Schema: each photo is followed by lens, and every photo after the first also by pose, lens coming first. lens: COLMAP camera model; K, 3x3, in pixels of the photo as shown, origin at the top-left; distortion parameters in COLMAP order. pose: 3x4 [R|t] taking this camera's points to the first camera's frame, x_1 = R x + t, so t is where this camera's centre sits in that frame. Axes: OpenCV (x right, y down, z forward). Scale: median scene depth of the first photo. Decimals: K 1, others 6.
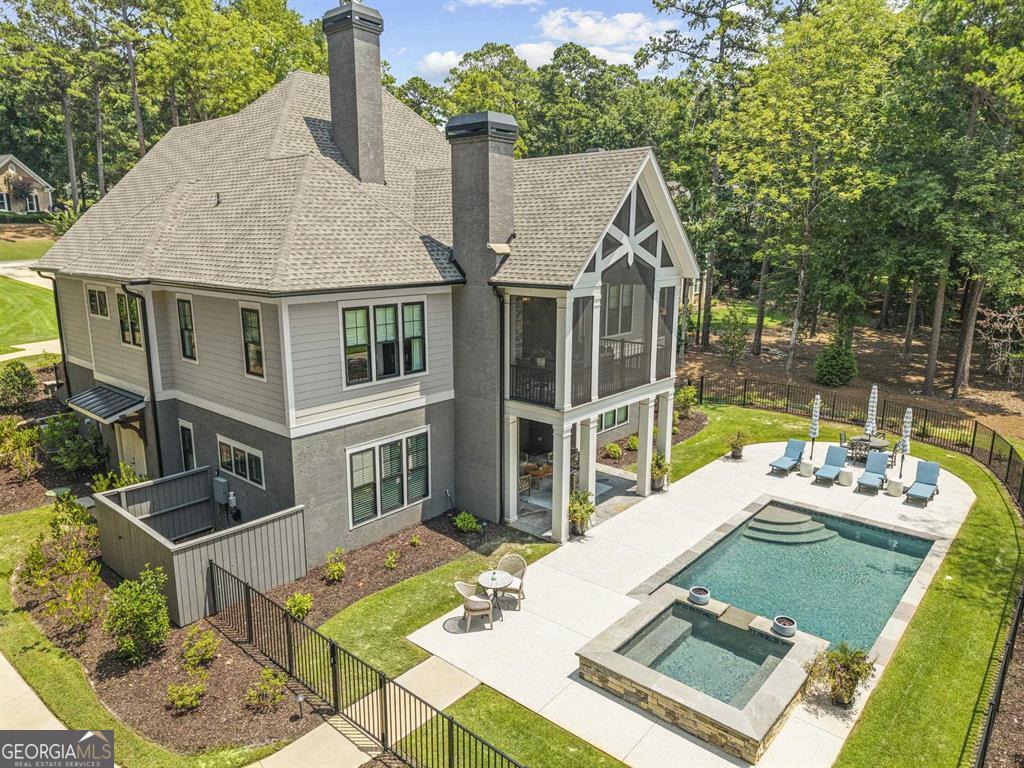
lens RADIAL K [[688.5, 0, 512.0], [0, 688.5, 384.0], [0, 0, 1]] dist [0.005564, -0.007664]
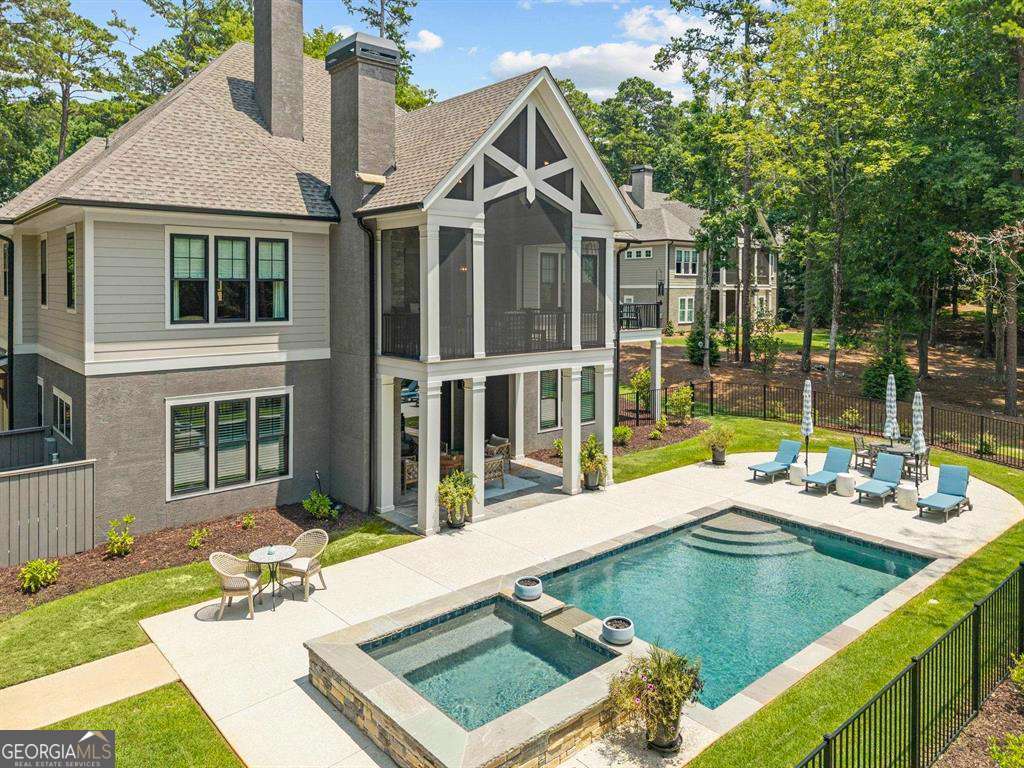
lens RADIAL K [[722.3, 0, 510.1], [0, 722.3, 294.7], [0, 0, 1]] dist [0.002957, -0.004184]
pose [[0.990013, 0.002735, -0.140948, 0.272143], [-0.031010, 0.979549, -0.198803, 0.118415], [0.137522, 0.201188, 0.969851, 0.152131]]
